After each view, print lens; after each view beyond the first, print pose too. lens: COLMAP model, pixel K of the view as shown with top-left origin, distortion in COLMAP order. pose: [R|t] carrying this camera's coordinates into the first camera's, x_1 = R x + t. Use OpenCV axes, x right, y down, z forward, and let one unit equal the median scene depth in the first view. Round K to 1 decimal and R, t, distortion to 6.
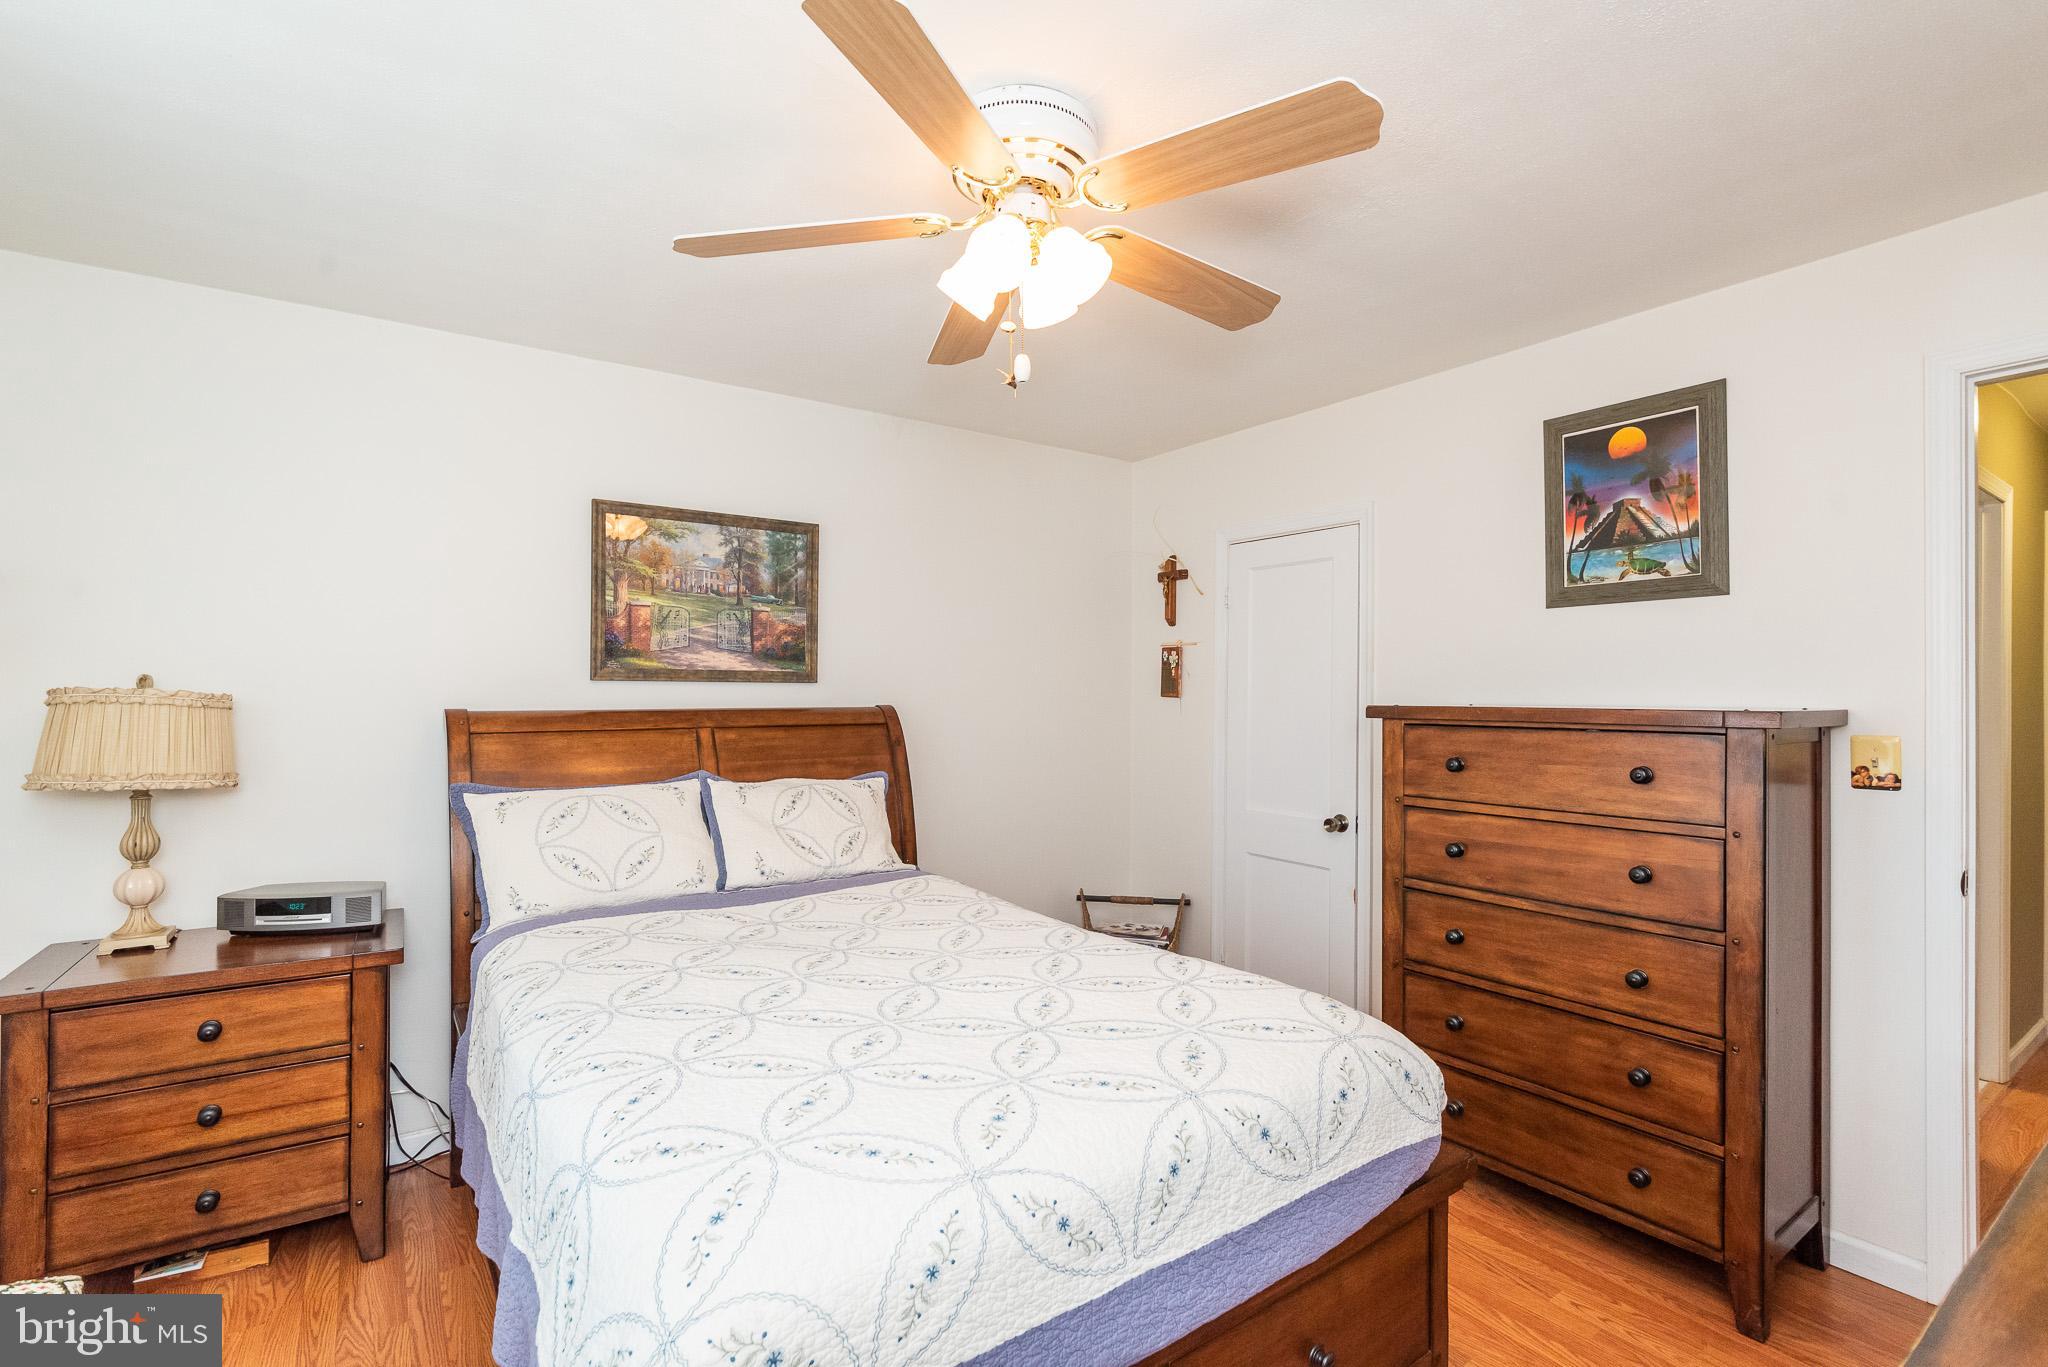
lens RADIAL K [[932.1, 0, 1024.1], [0, 932.1, 687.0], [0, 0, 1]] dist [-0.003694, -0.000217]
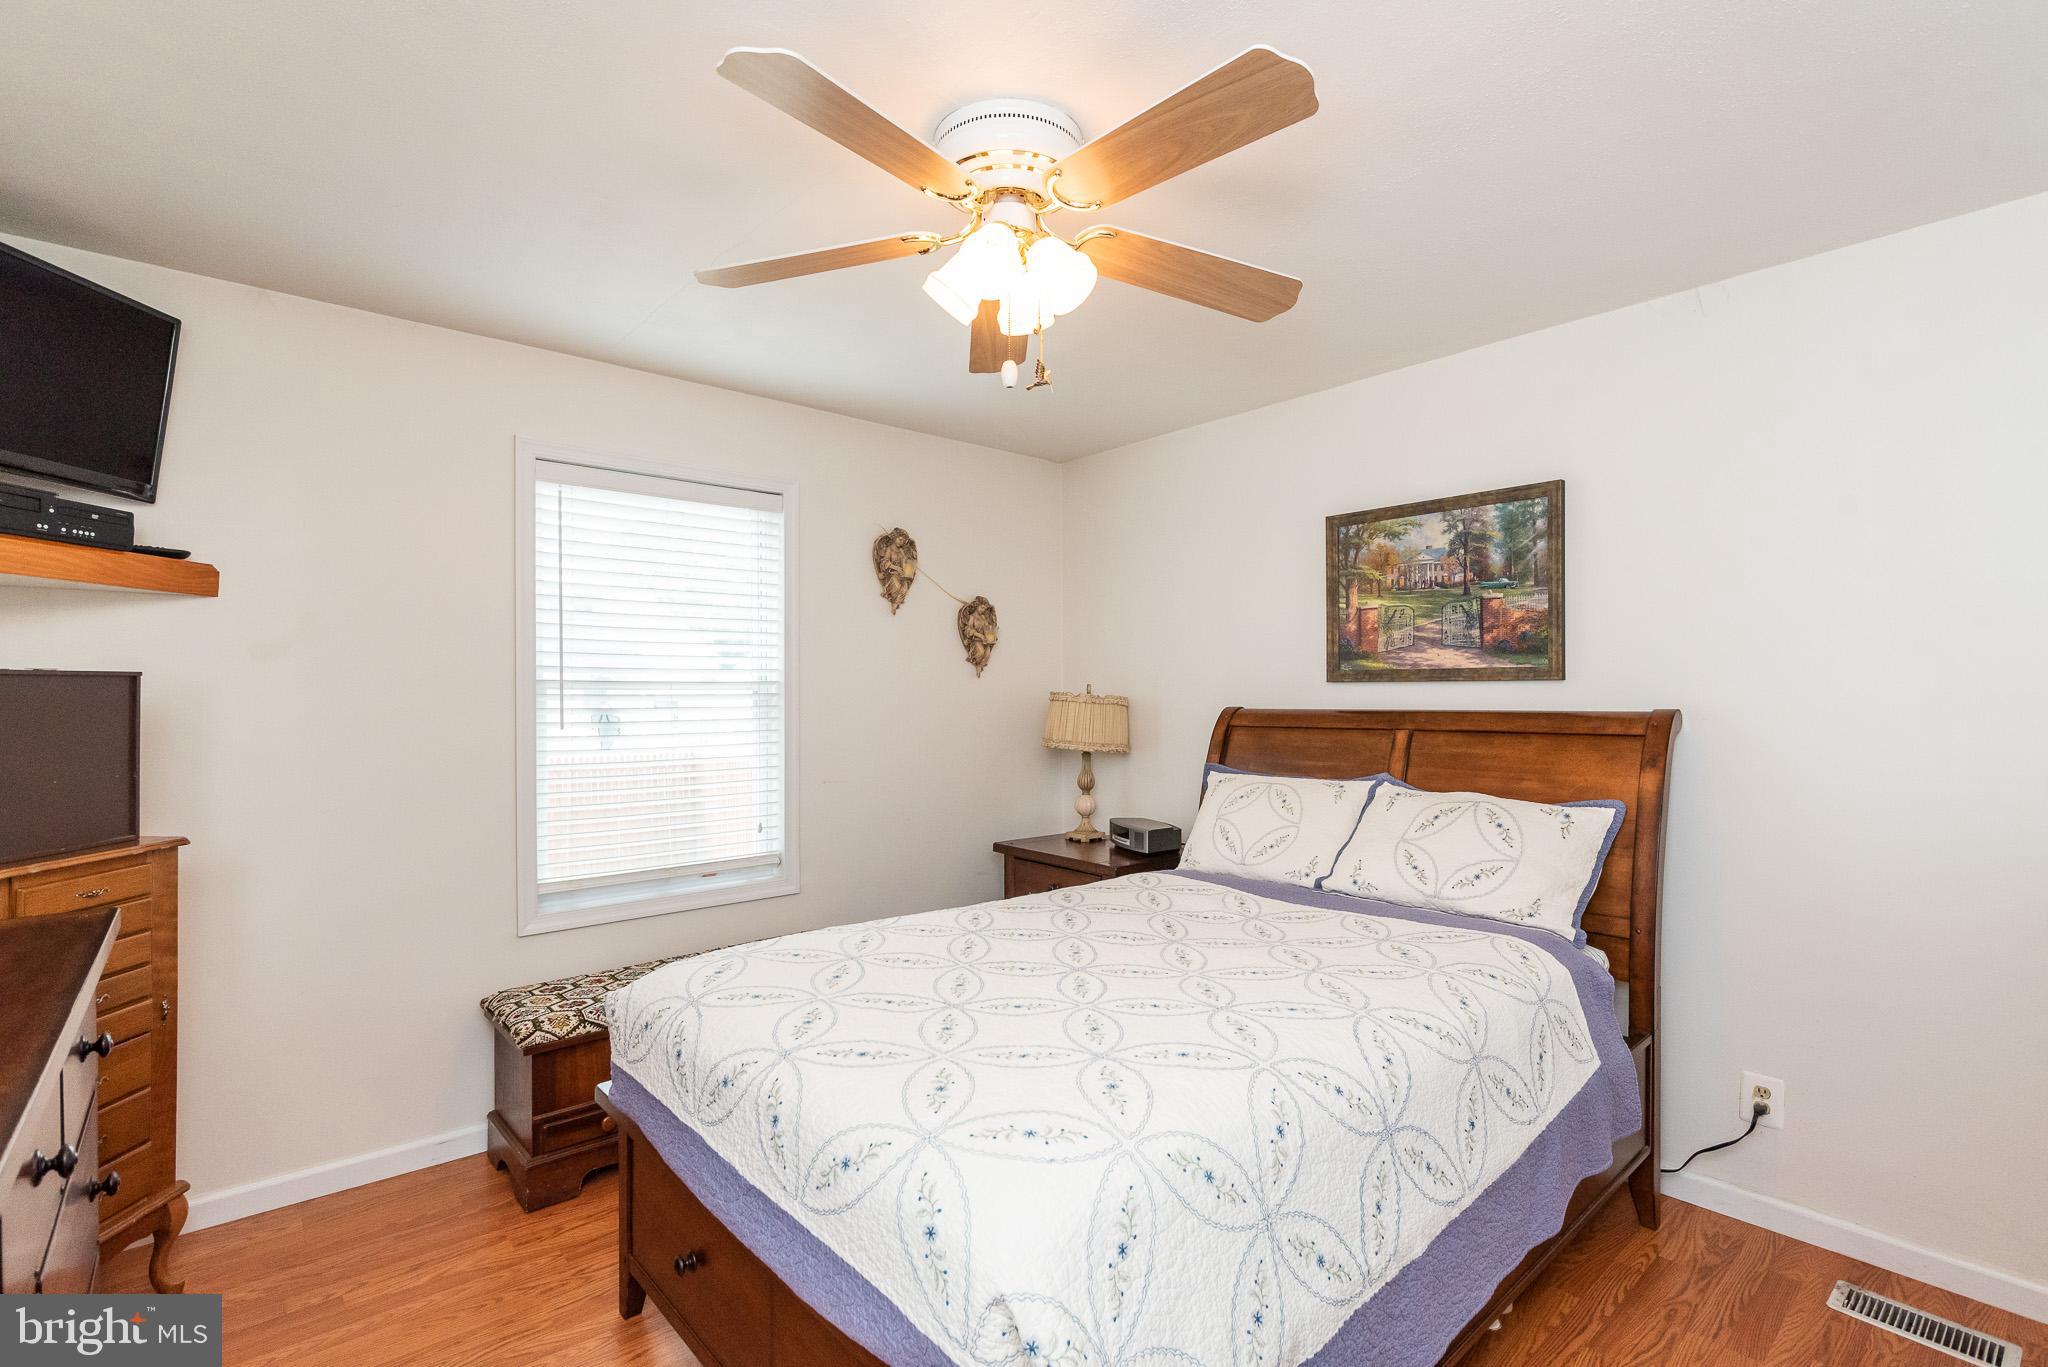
lens RADIAL K [[946.5, 0, 1034.2], [0, 946.5, 699.0], [0, 0, 1]] dist [0.001572, -0.001083]
pose [[0.101556, 0.002572, -0.994827, 0.602728], [0.010335, 0.999940, 0.003640, 0.004613], [0.994776, -0.010651, 0.101523, 0.533577]]
